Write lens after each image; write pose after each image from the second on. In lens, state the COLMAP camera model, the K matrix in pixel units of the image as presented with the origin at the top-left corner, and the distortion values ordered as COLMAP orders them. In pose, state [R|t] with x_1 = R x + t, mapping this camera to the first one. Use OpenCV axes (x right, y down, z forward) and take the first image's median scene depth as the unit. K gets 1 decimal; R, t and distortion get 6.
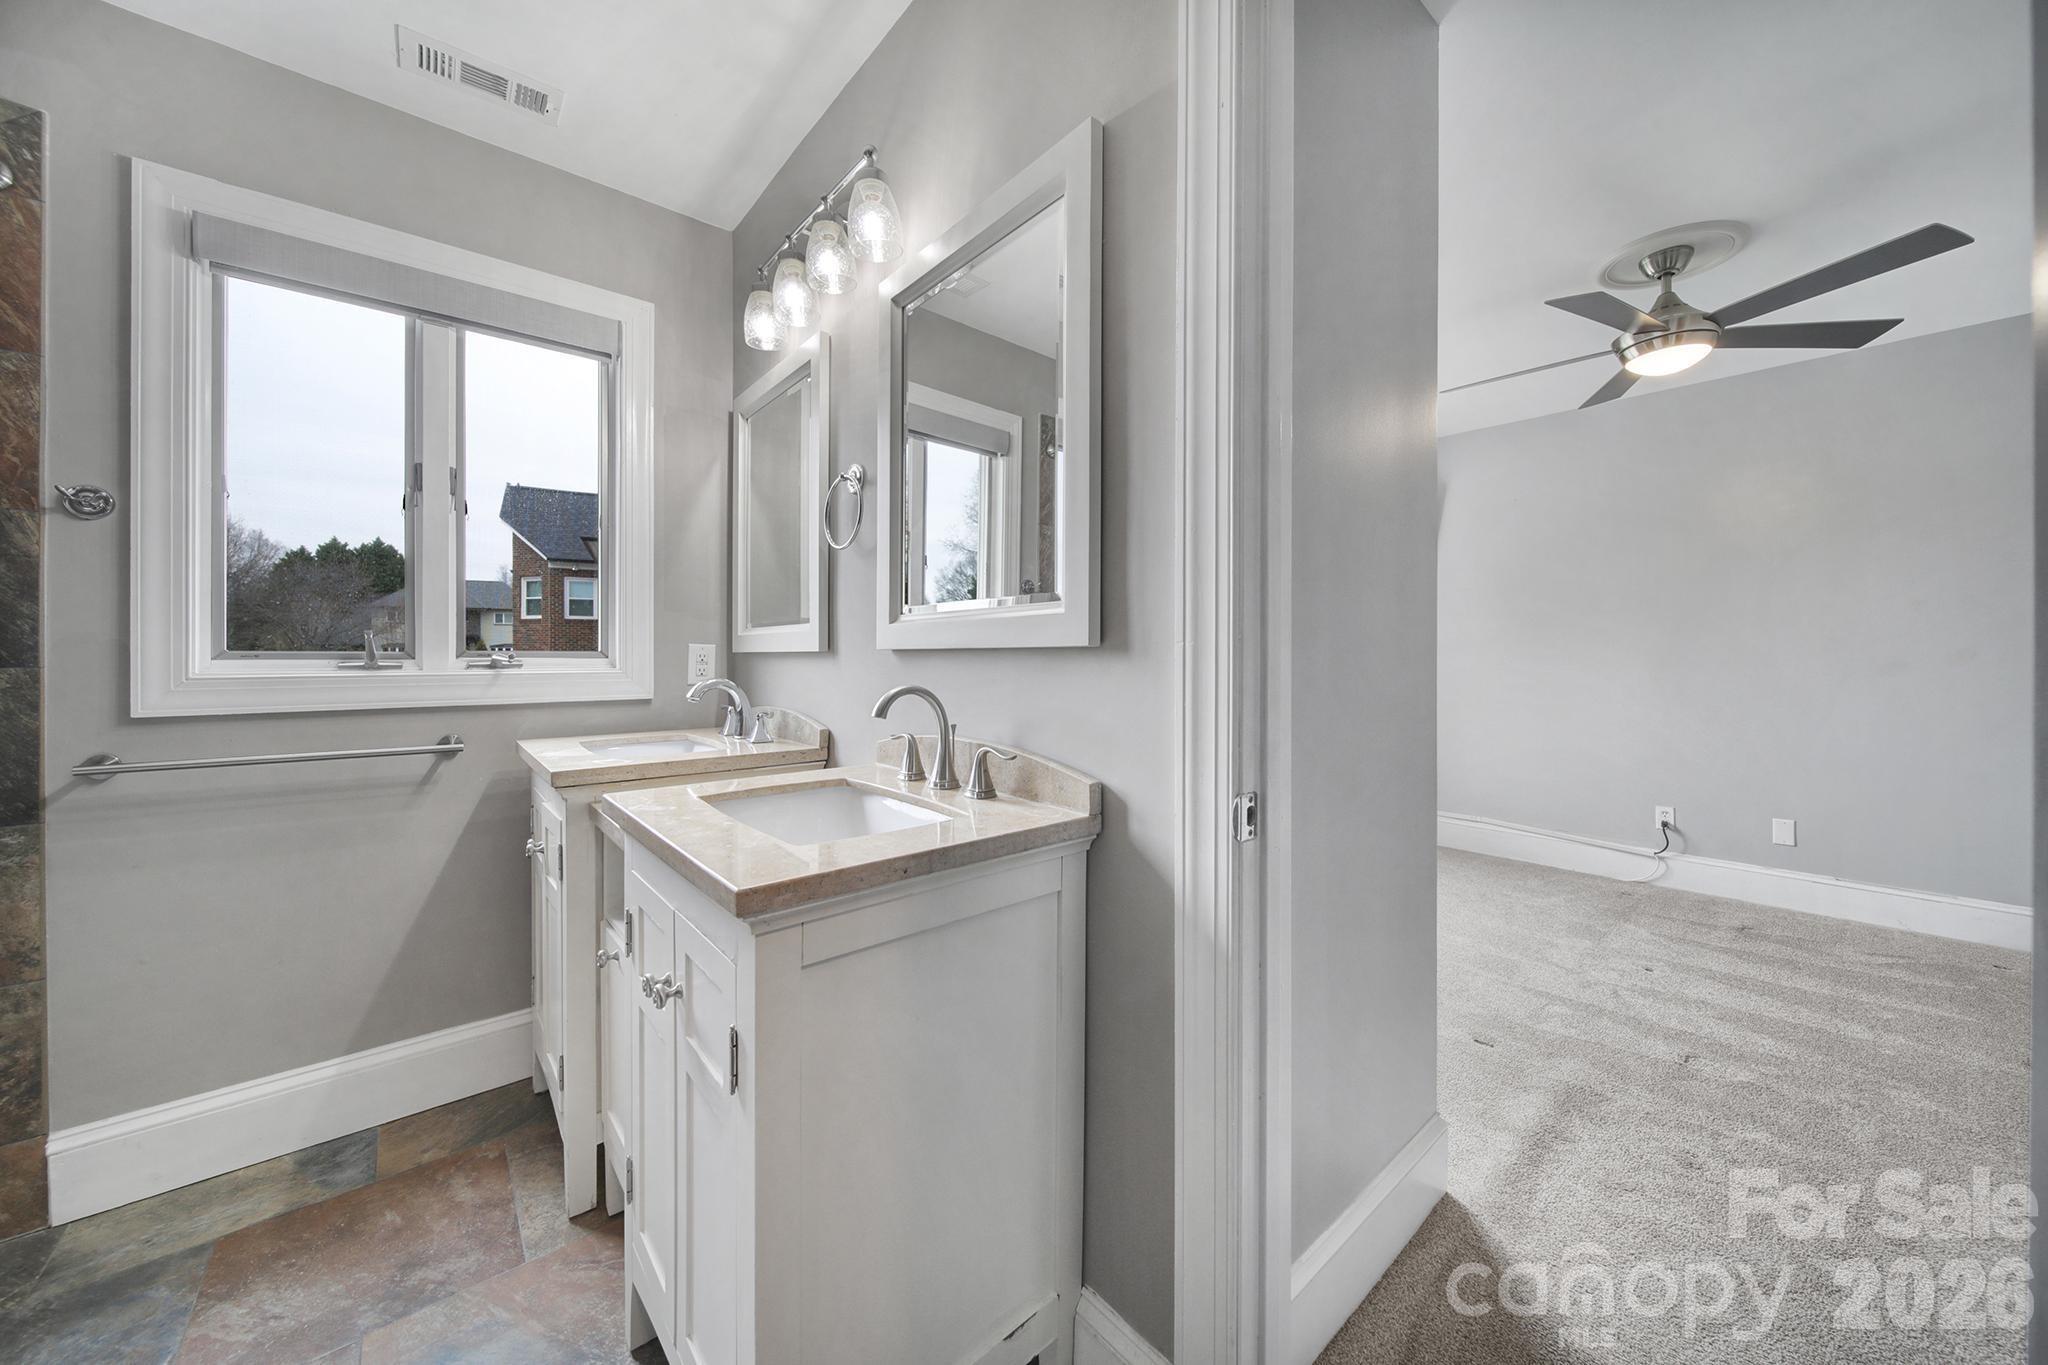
lens RADIAL K [[719.3, 0, 1022.9], [0, 719.3, 661.1], [0, 0, 1]] dist [-0.001598, -0.001188]
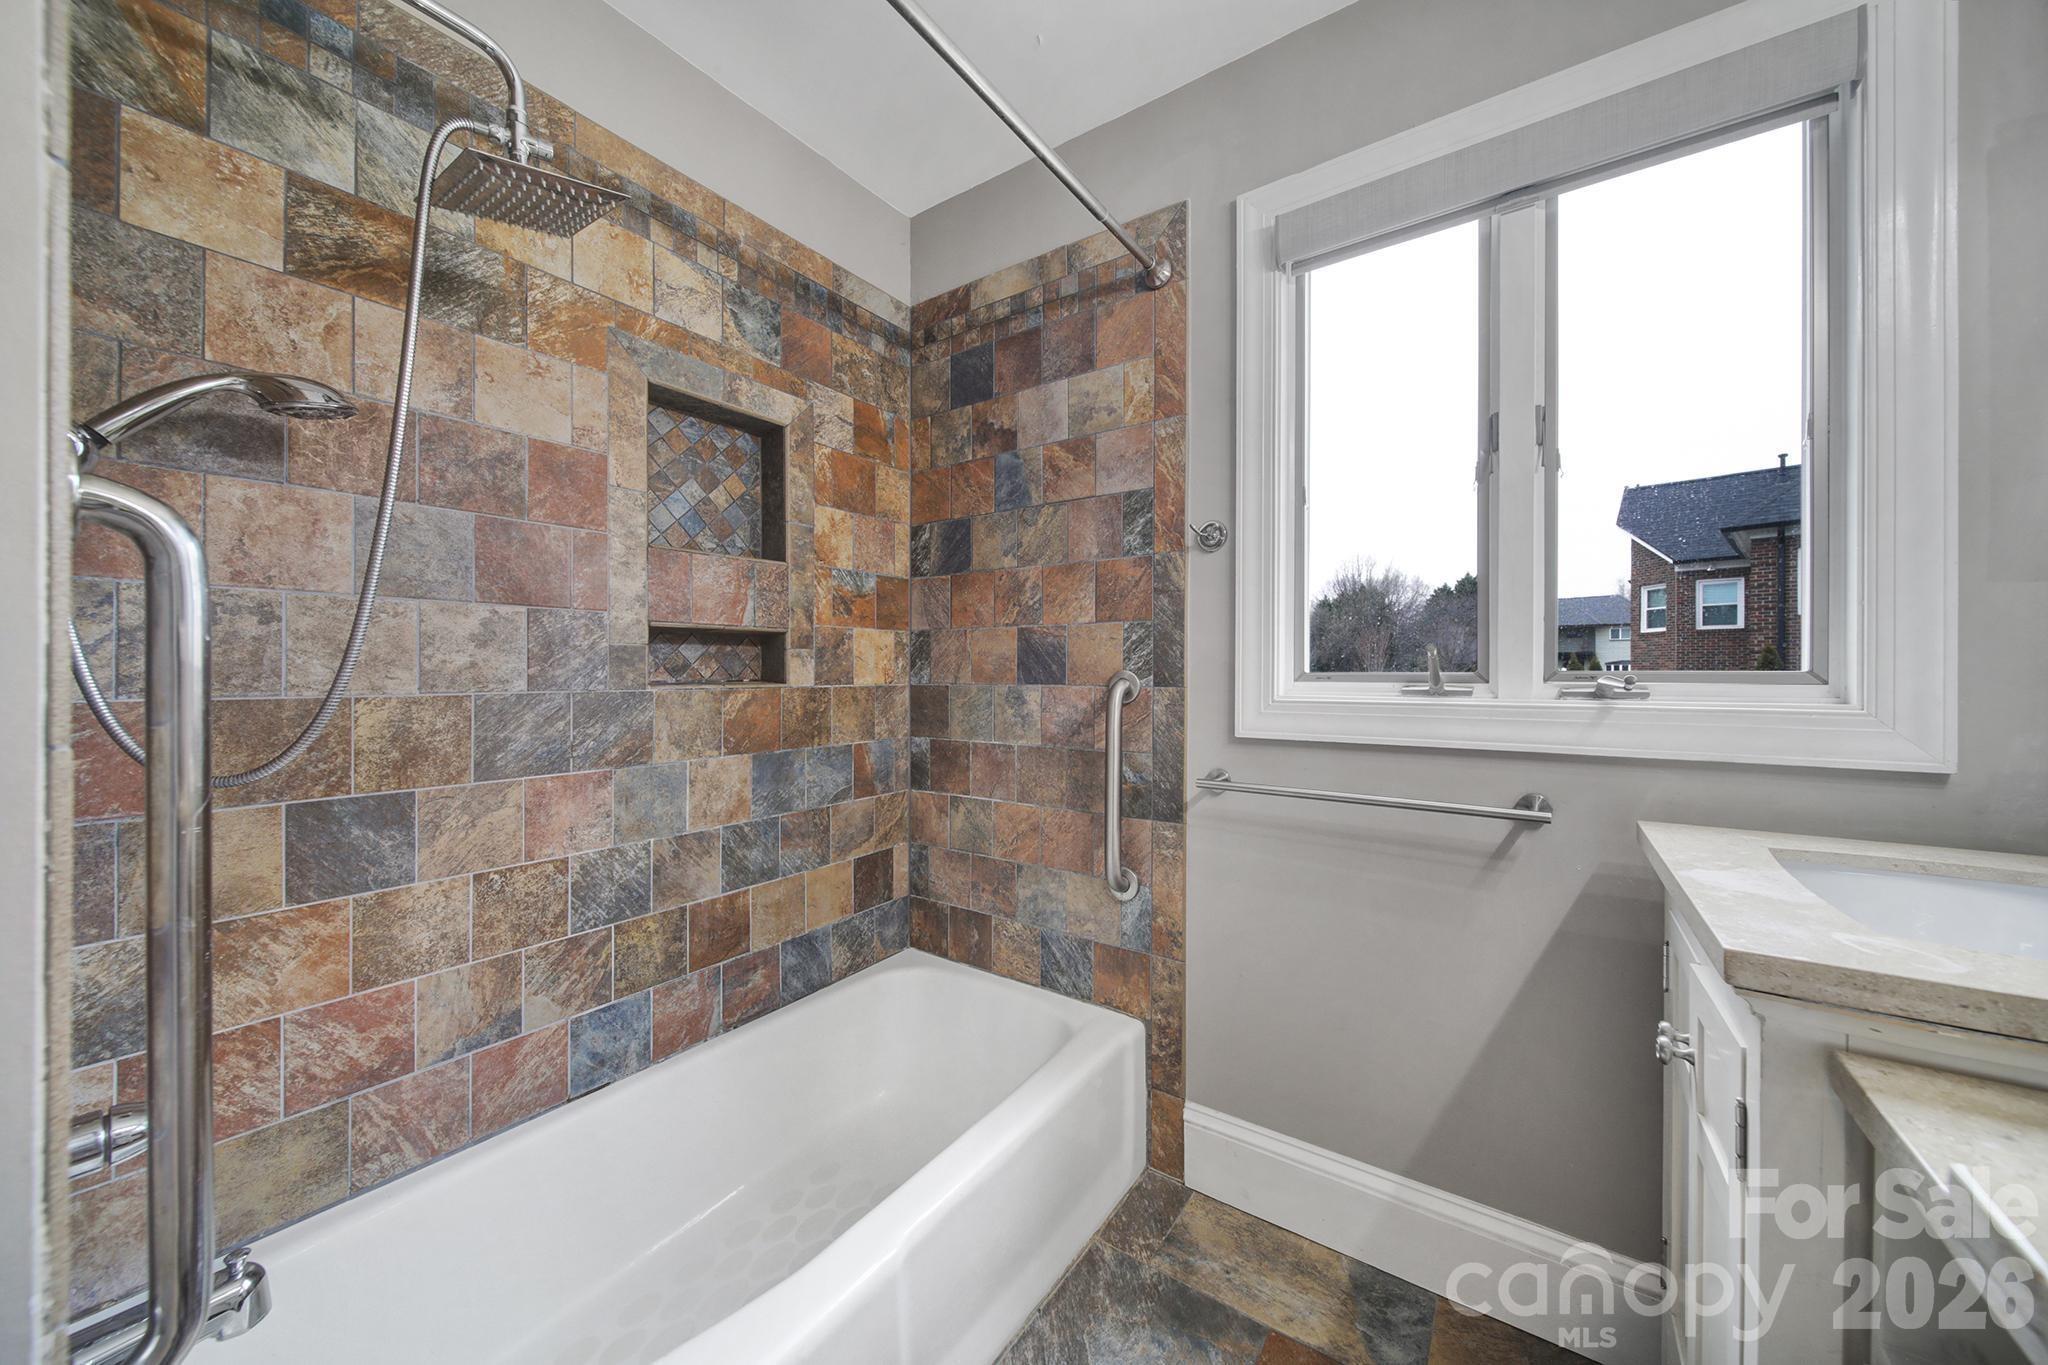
lens RADIAL K [[719.3, 0, 1018.4], [0, 719.3, 670.0], [0, 0, 1]] dist [-0.001598, -0.001188]
pose [[0.244557, -0.003260, -0.969629, -0.260432], [-0.008990, 0.999944, -0.005629, -0.007728], [0.969593, 0.010094, 0.244514, 0.365293]]
